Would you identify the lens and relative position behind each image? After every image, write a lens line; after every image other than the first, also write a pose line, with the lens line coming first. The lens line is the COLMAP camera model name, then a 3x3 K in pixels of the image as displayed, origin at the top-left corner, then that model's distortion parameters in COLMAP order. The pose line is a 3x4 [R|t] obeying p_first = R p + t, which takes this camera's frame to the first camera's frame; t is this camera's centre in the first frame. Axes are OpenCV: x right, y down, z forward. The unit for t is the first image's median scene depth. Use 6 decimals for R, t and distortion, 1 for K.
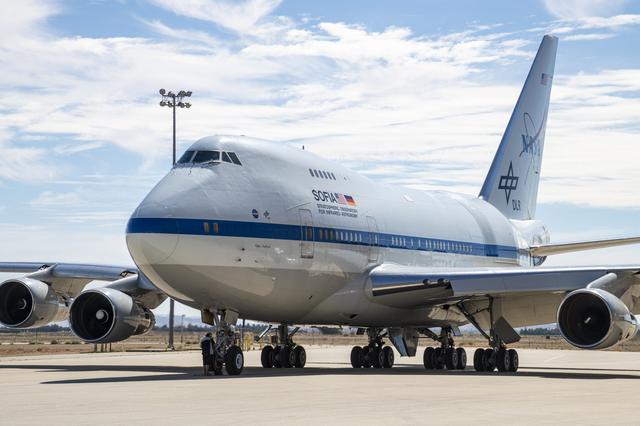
lens RADIAL K [[2127.5, 0, 317.2], [0, 2127.5, 217.4], [0, 0, 1]] dist [1.355766, 0.000000]
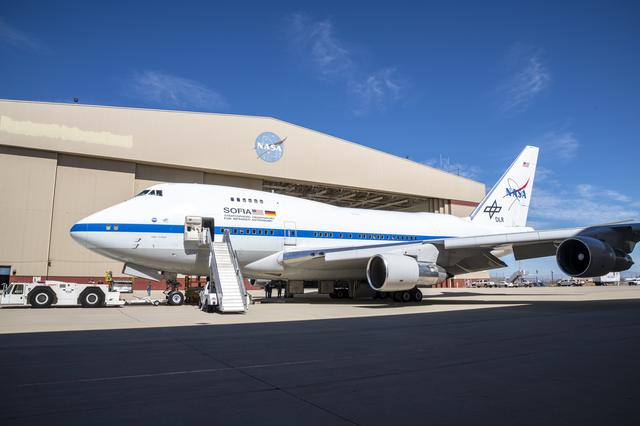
lens RADIAL K [[517.2, 0, 322.5], [0, 517.2, 214.4], [0, 0, 1]] dist [-0.089933, 0.004644]
pose [[0.834230, -0.076788, -0.546044, 0.276388], [0.038953, 0.995989, -0.080550, 0.028808], [0.550039, 0.045927, 0.833875, 0.580763]]
